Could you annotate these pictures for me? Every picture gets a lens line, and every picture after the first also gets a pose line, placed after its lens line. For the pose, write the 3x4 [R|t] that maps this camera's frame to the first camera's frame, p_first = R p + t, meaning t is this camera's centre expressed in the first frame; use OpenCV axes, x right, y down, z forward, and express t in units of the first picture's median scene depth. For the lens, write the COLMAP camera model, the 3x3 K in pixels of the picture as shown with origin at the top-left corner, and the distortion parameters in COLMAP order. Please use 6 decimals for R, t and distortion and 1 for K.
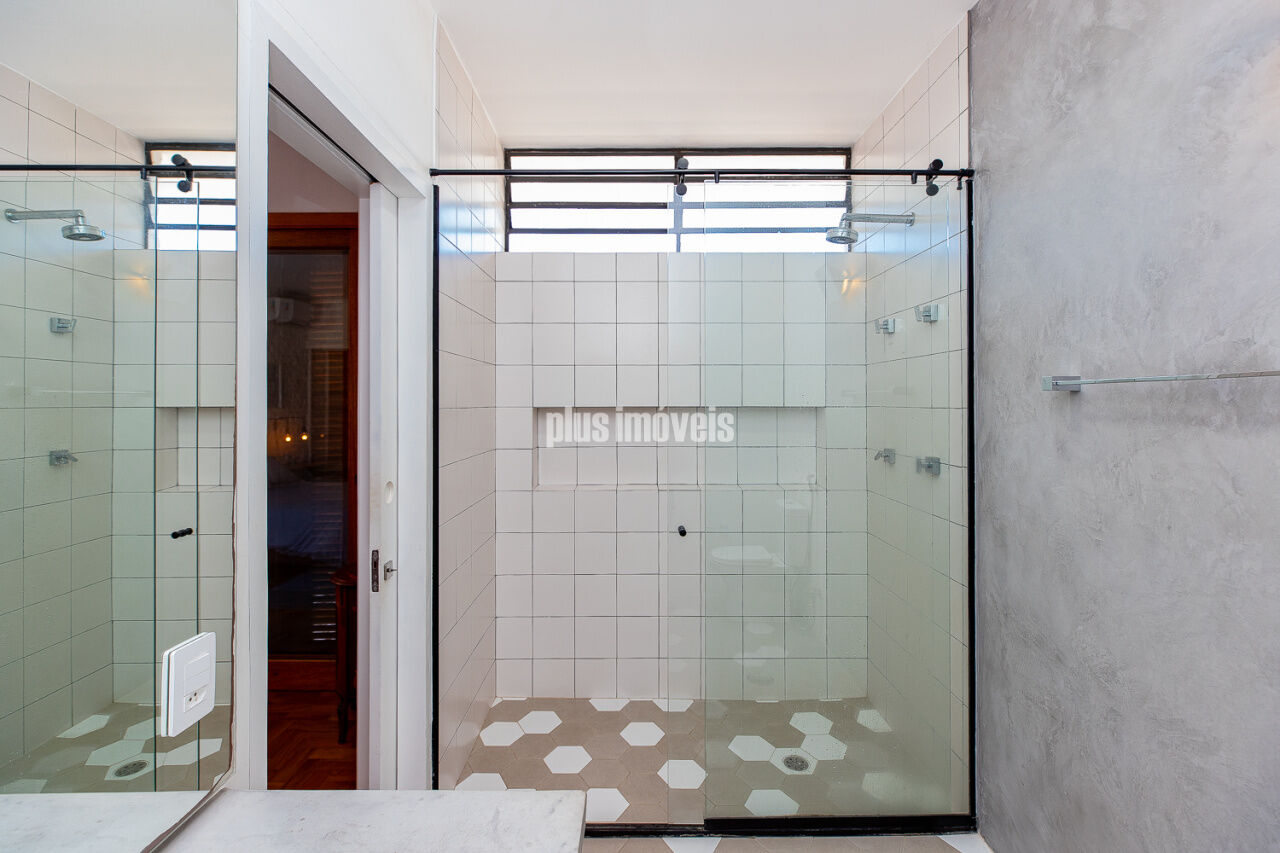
lens RADIAL K [[579.1, 0, 641.4], [0, 579.1, 396.4], [0, 0, 1]] dist [0.001050, -0.000484]
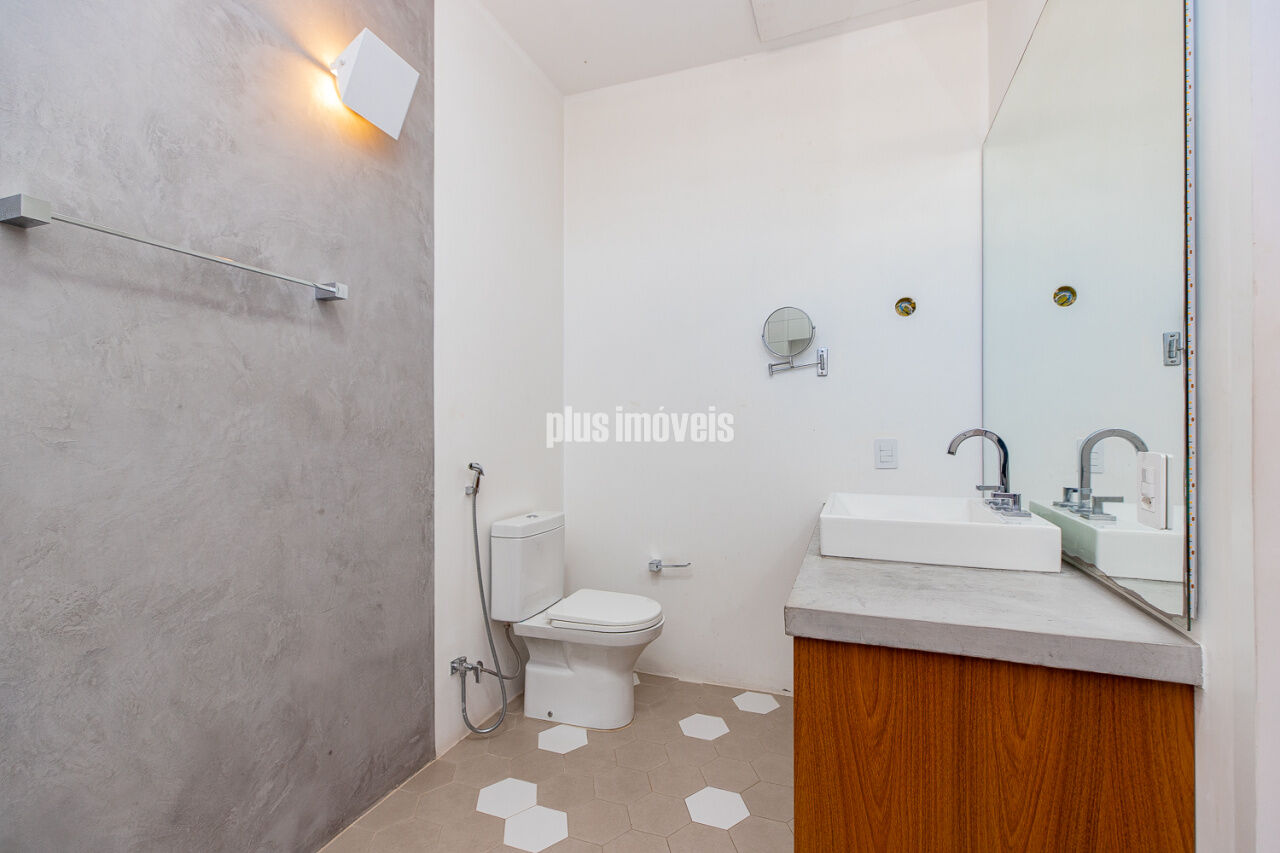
lens RADIAL K [[579.1, 0, 655.7], [0, 579.1, 423.8], [0, 0, 1]] dist [0.001050, -0.000484]
pose [[-0.938995, 0.005363, 0.343889, -0.177534], [-0.002067, 0.999772, -0.021233, 0.250832], [-0.343924, -0.020648, -0.938770, 1.503865]]
